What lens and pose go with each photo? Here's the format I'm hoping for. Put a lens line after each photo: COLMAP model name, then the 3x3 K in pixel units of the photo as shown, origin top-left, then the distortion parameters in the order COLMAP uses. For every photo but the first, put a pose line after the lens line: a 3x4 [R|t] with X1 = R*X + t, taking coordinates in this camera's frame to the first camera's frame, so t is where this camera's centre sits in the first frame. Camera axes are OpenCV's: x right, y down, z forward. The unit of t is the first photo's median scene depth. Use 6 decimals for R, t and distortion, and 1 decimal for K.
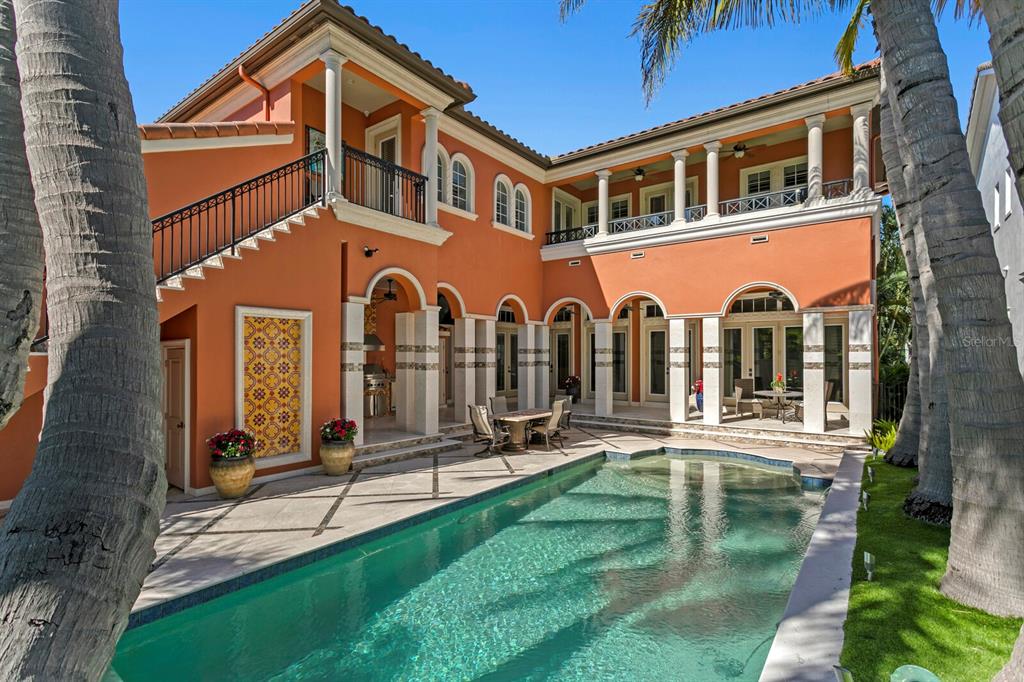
lens RADIAL K [[487.1, 0, 513.4], [0, 487.1, 358.3], [0, 0, 1]] dist [-0.001976, 0.000049]
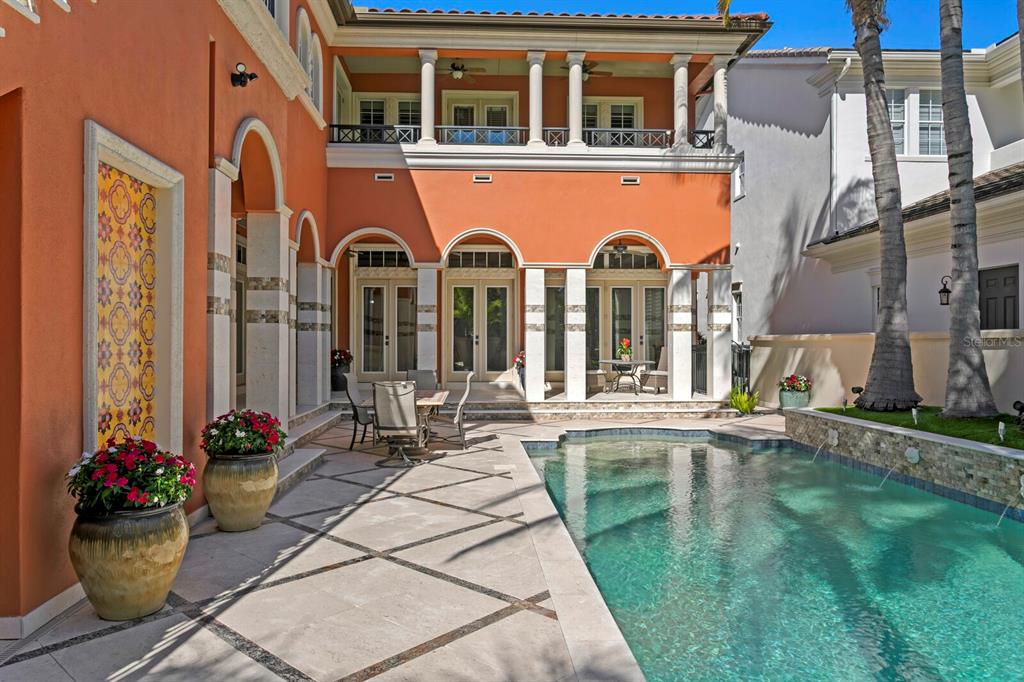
lens RADIAL K [[684.8, 0, 435.0], [0, 684.8, 326.8], [0, 0, 1]] dist [0.032961, 0.000251]
pose [[0.778280, 0.016463, 0.627701, -0.600359], [-0.006701, 0.999817, -0.017915, 0.043598], [-0.627881, 0.009736, 0.778248, 0.311423]]
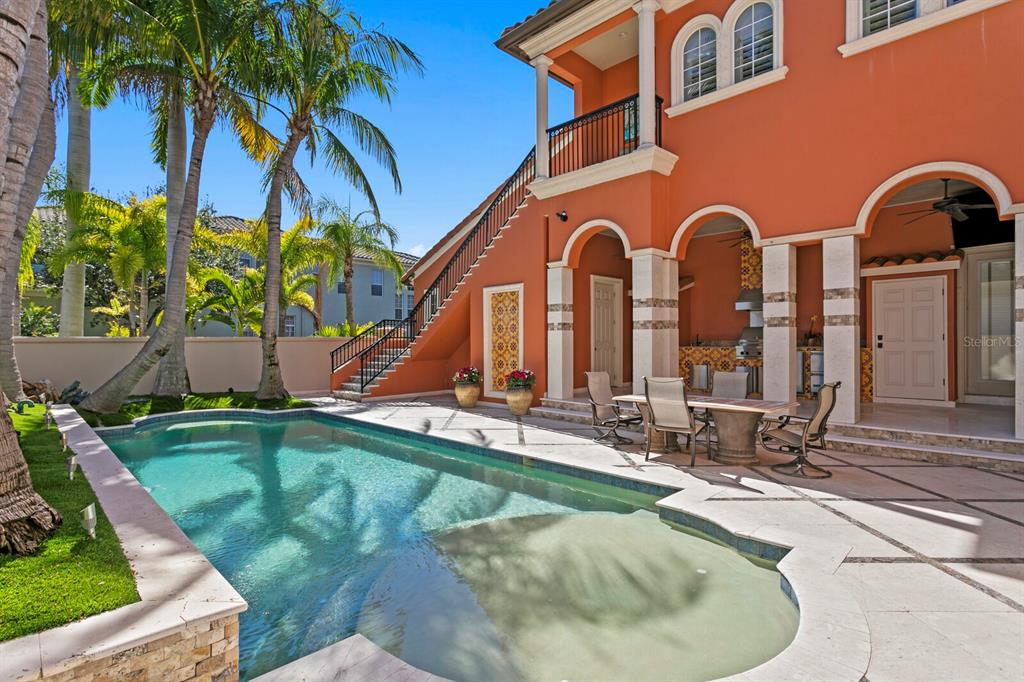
lens RADIAL K [[511.0, 0, 512.0], [0, 511.0, 341.0], [0, 0, 1]] dist [0.001765, -0.000261]
pose [[-0.154584, -0.003376, -0.987974, 0.827851], [0.002577, 0.999989, -0.003821, 0.054726], [0.987976, -0.003137, -0.154573, 1.091219]]
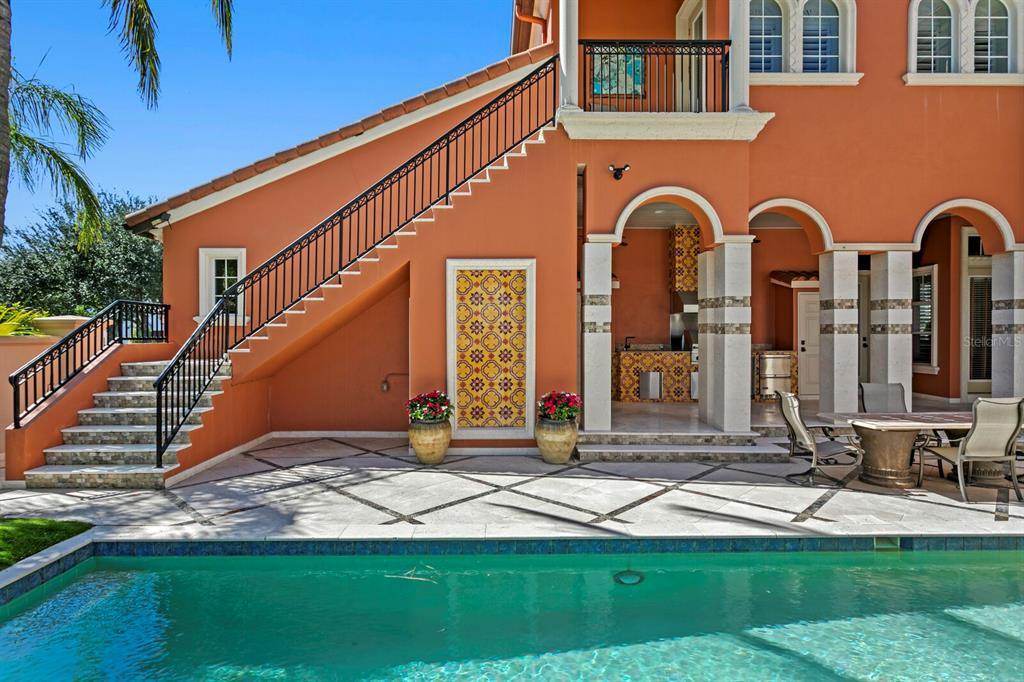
lens RADIAL K [[535.0, 0, 512.0], [0, 535.0, 341.0], [0, 0, 1]] dist [-0.002575, 0.001825]
pose [[0.607619, 0.003286, -0.794222, 0.259417], [0.000828, 0.999988, 0.004771, 0.035637], [0.794228, -0.003557, 0.607609, 0.389425]]
